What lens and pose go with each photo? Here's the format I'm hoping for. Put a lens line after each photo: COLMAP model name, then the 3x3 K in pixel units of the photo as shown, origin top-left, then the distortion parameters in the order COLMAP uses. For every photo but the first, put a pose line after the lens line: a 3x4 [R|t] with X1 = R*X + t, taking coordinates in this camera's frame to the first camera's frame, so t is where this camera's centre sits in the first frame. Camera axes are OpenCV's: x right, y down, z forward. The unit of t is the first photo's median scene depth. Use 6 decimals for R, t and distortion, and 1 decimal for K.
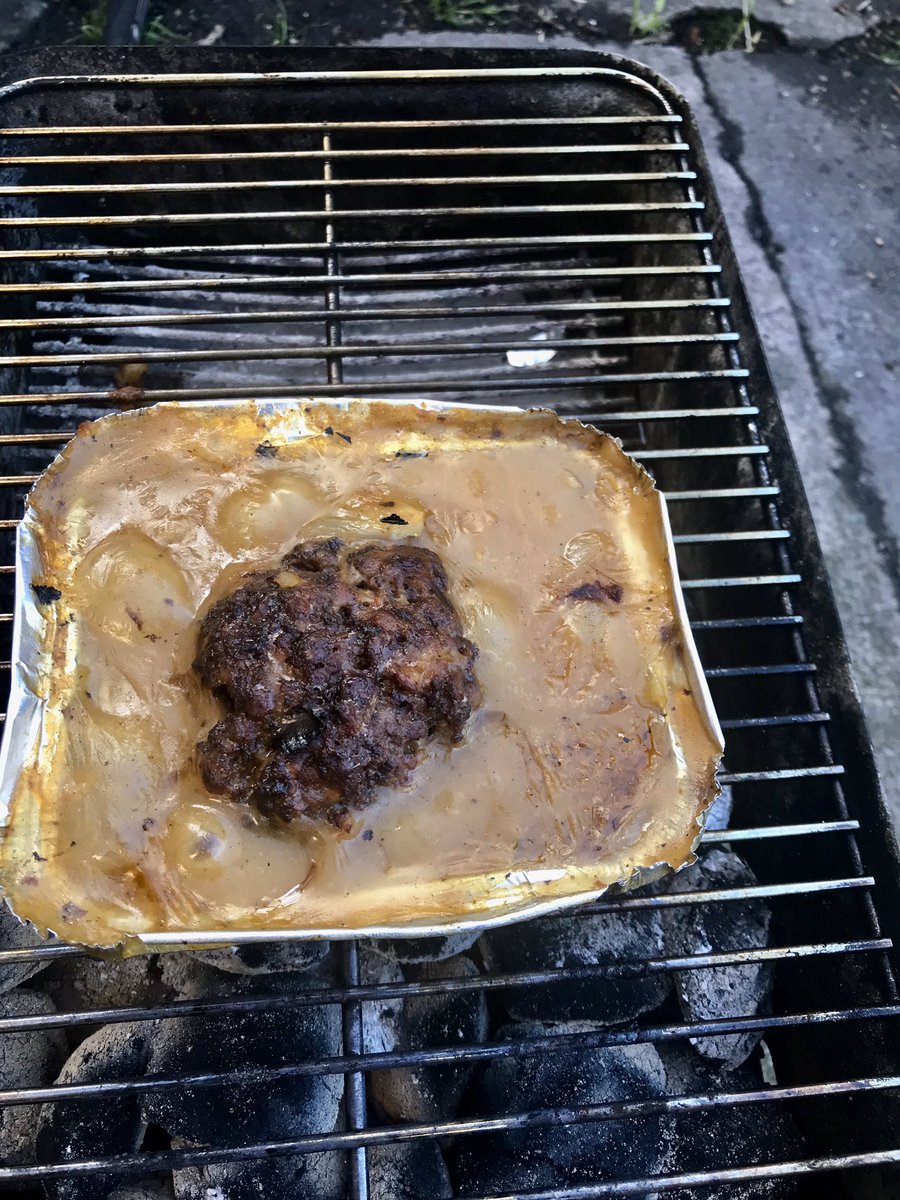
lens RADIAL K [[1025.7, 0, 450.0], [0, 1025.7, 600.0], [0, 0, 1]] dist [0.006178, -0.002902]
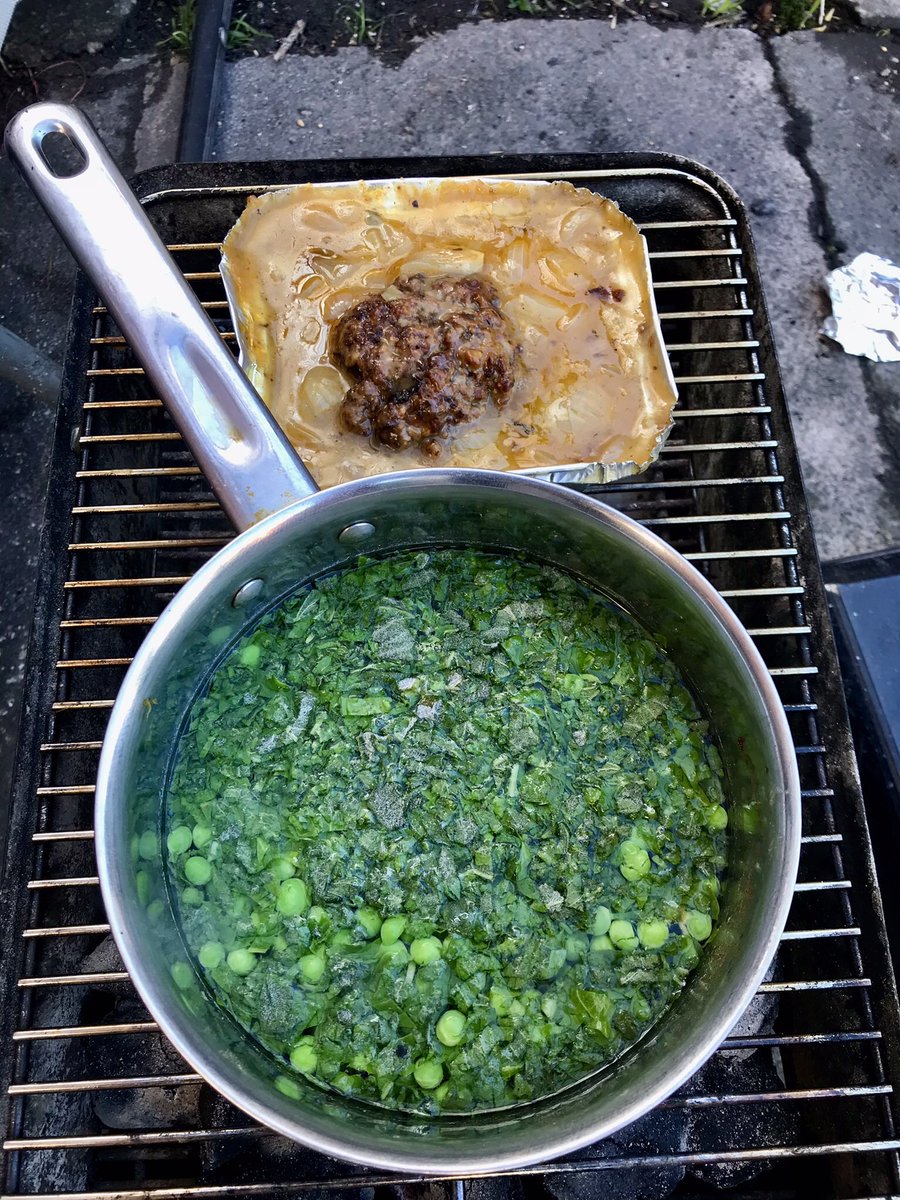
lens RADIAL K [[1025.7, 0, 450.0], [0, 1025.7, 600.0], [0, 0, 1]] dist [0.006178, -0.002902]
pose [[0.998383, 0.014782, -0.054885, -0.017208], [-0.009181, 0.994850, 0.100940, -0.167479], [0.056094, -0.100273, 0.993377, -0.157591]]
